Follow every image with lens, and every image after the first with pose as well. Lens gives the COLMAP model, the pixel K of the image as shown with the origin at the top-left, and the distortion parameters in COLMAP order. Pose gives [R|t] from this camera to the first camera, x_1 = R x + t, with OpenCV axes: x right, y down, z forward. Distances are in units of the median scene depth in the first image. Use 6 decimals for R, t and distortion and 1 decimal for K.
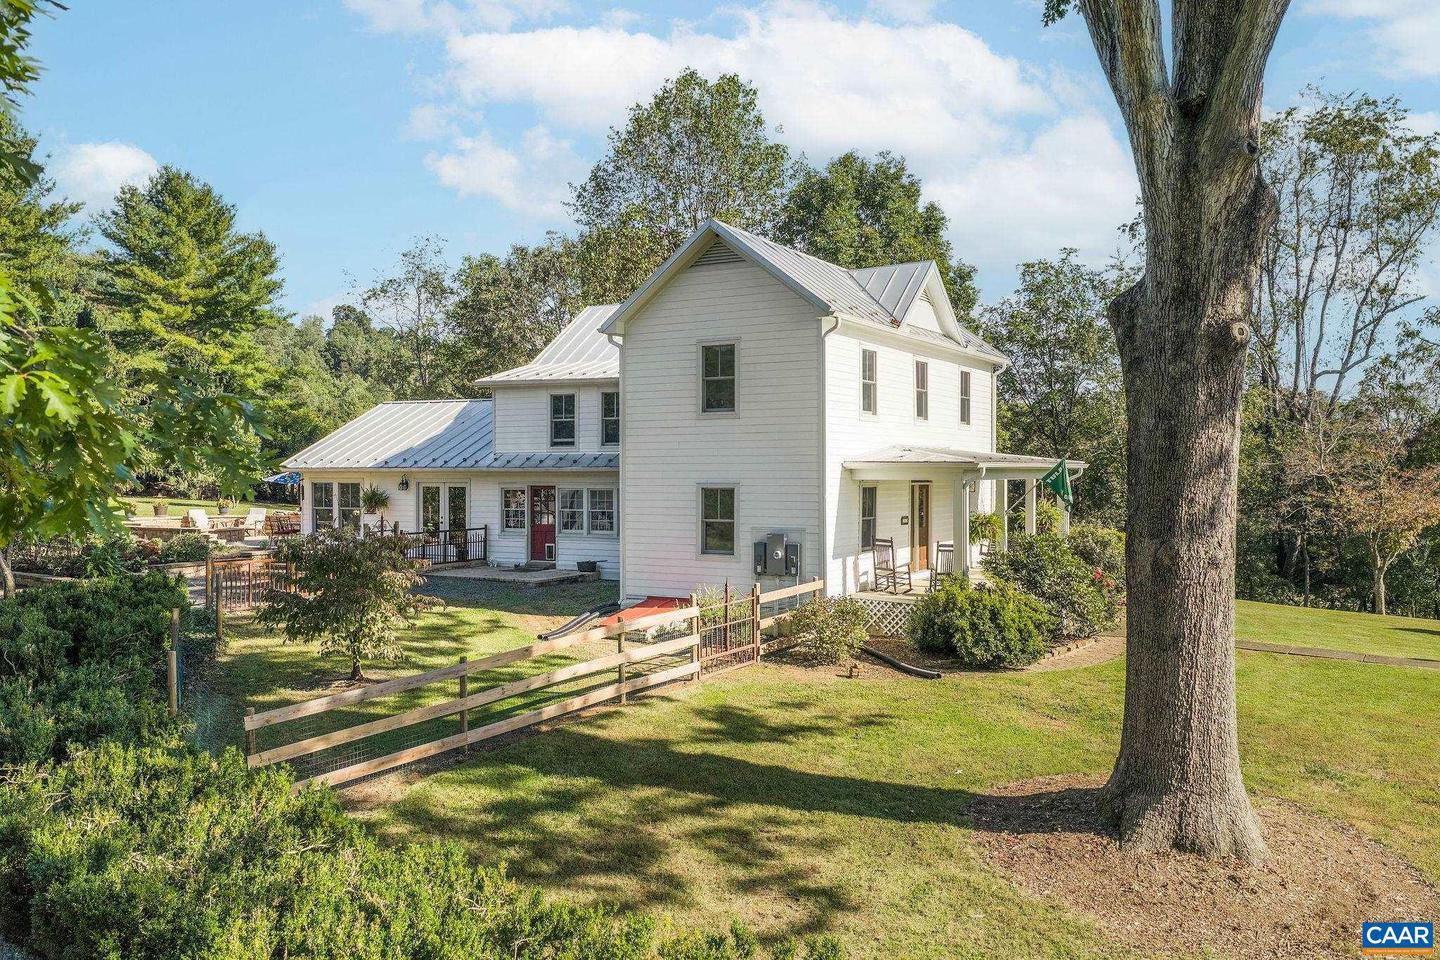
lens RADIAL K [[1168.6, 0, 720.8], [0, 1168.6, 479.2], [0, 0, 1]] dist [-0.046819, -0.000957]
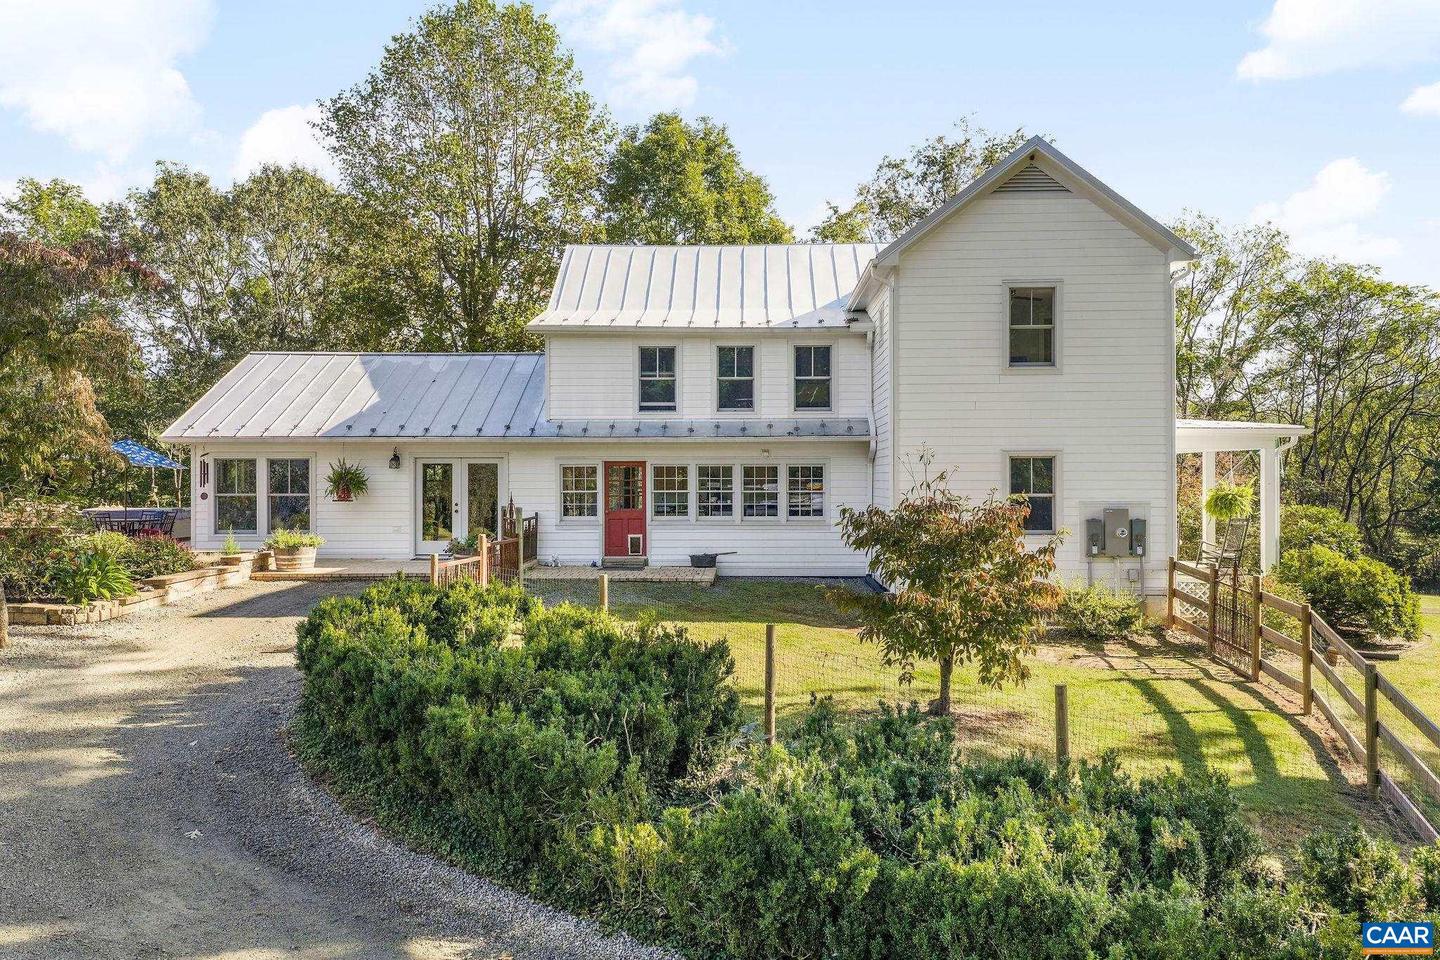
lens RADIAL K [[1168.6, 0, 719.9], [0, 1168.6, 481.4], [0, 0, 1]] dist [-0.046819, -0.000957]
pose [[0.901313, -0.001044, 0.433168, -0.441762], [0.001306, 0.999999, -0.000308, 0.019689], [-0.433167, 0.000843, 0.901313, 0.263259]]
